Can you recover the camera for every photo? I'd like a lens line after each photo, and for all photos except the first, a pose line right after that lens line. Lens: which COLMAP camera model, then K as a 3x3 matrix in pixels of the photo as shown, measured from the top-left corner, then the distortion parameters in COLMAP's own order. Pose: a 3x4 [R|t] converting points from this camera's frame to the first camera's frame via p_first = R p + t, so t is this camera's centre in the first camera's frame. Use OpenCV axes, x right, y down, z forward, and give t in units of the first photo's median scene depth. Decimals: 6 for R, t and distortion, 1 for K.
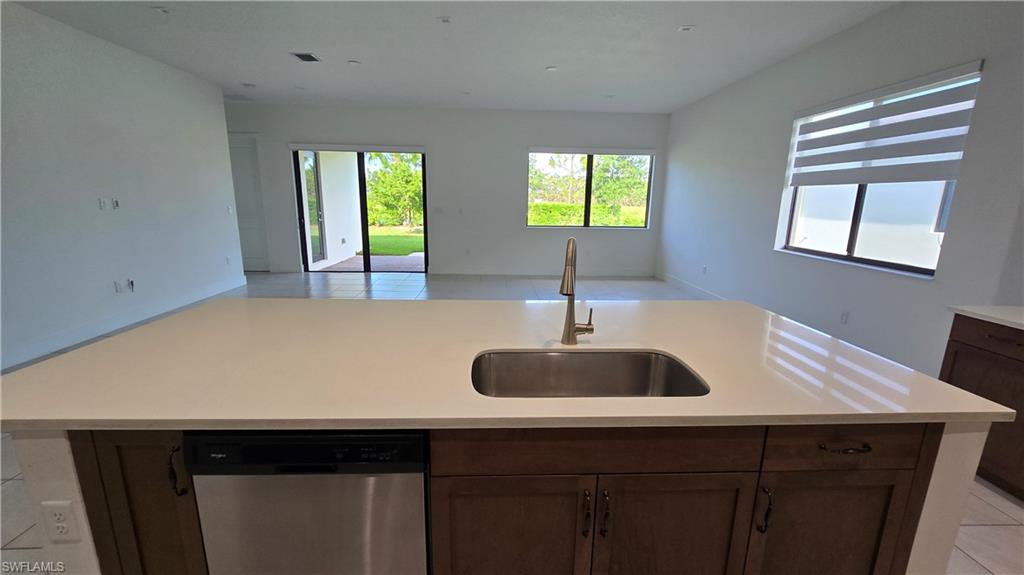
lens RADIAL K [[421.3, 0, 511.6], [0, 421.3, 290.2], [0, 0, 1]] dist [-0.001394, -0.000623]
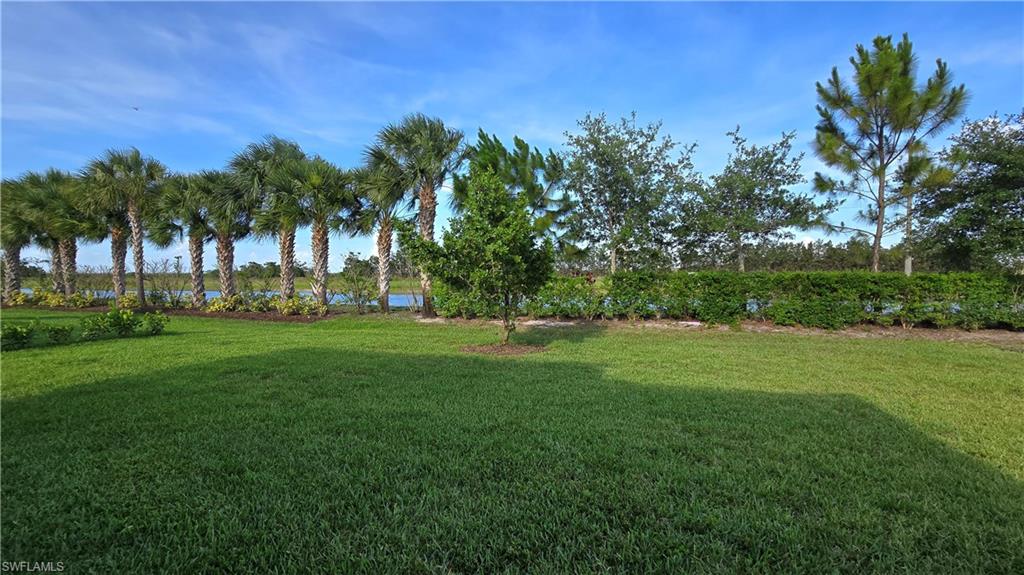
lens RADIAL K [[421.3, 0, 512.3], [0, 421.3, 287.3], [0, 0, 1]] dist [-0.001394, -0.000623]
pose [[0.955598, -0.007523, -0.294577, -0.119918], [-0.047257, 0.982822, -0.178401, -0.127772], [0.290859, 0.184401, 0.938828, 0.652157]]
